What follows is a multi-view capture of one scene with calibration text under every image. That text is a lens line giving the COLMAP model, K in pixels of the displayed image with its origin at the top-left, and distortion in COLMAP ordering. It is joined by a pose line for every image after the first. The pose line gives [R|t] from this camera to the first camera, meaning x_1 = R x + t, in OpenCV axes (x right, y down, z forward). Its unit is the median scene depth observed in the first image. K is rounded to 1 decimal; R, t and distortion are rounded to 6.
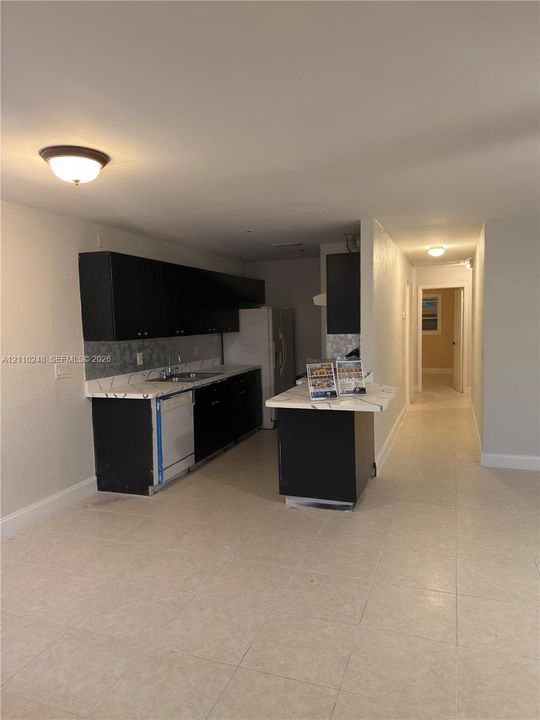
lens RADIAL K [[498.1, 0, 270.0], [0, 498.1, 360.0], [0, 0, 1]] dist [0.084806, -0.131700]
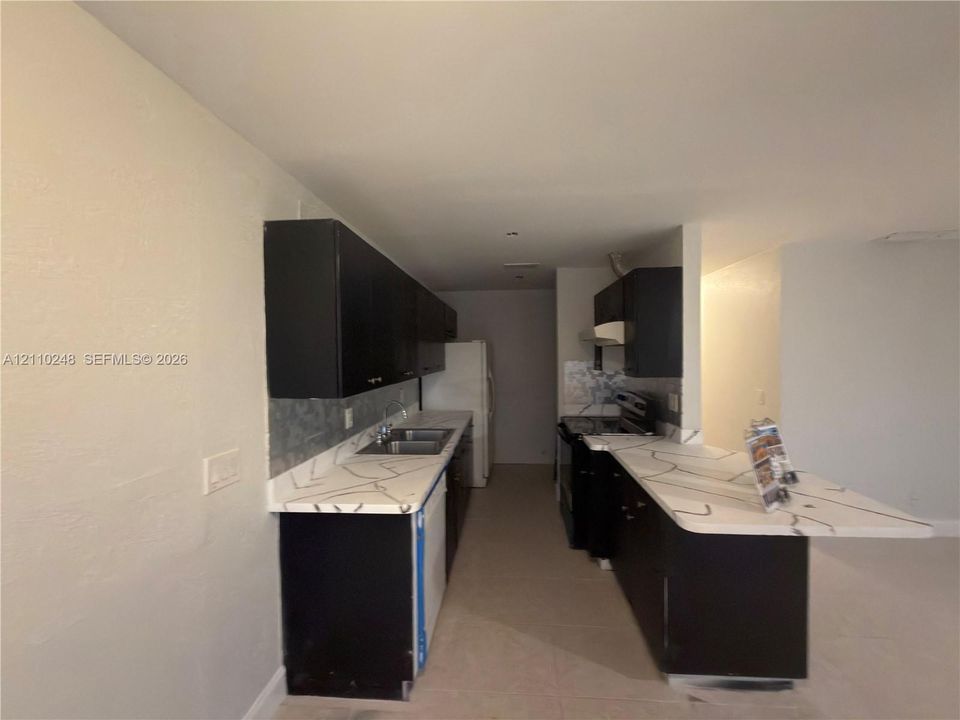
lens RADIAL K [[385.3, 0, 482.4], [0, 385.3, 359.1], [0, 0, 1]] dist [-0.000105, -0.000022]
pose [[0.962597, 0.007551, 0.270833, -0.235748], [0.011585, 0.997550, -0.068986, -0.041254], [-0.270690, 0.069543, 0.960151, 0.503540]]
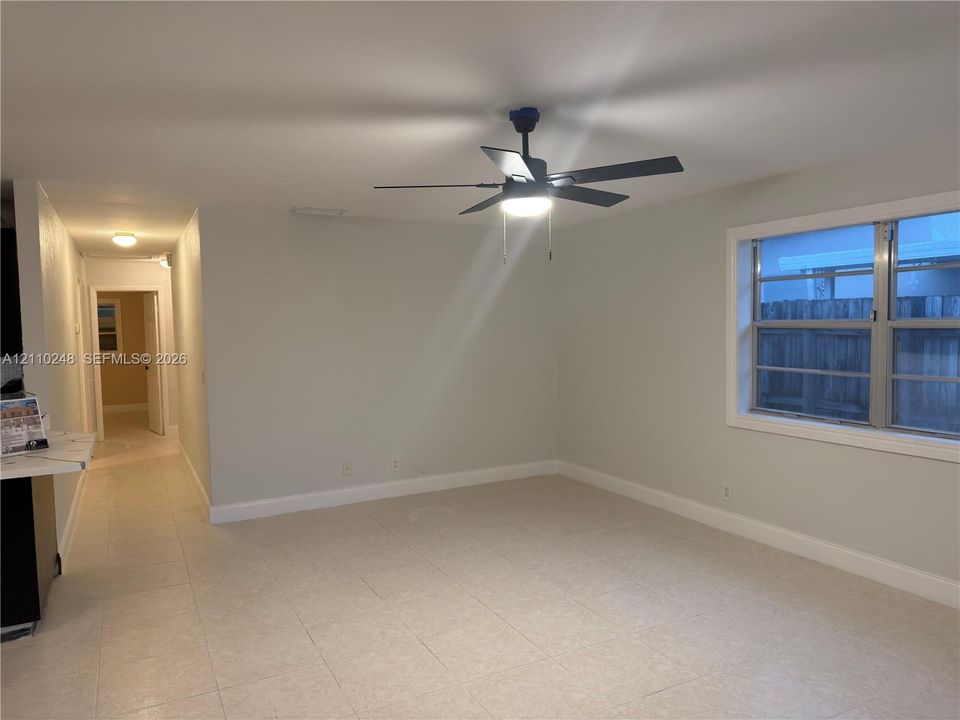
lens RADIAL K [[671.6, 0, 481.0], [0, 671.6, 363.3], [0, 0, 1]] dist [0.000859, -0.000065]
pose [[0.670767, -0.033533, 0.740910, -0.057976], [0.062398, 0.997987, -0.011323, 0.002121], [-0.739038, 0.053826, 0.671509, -0.005780]]
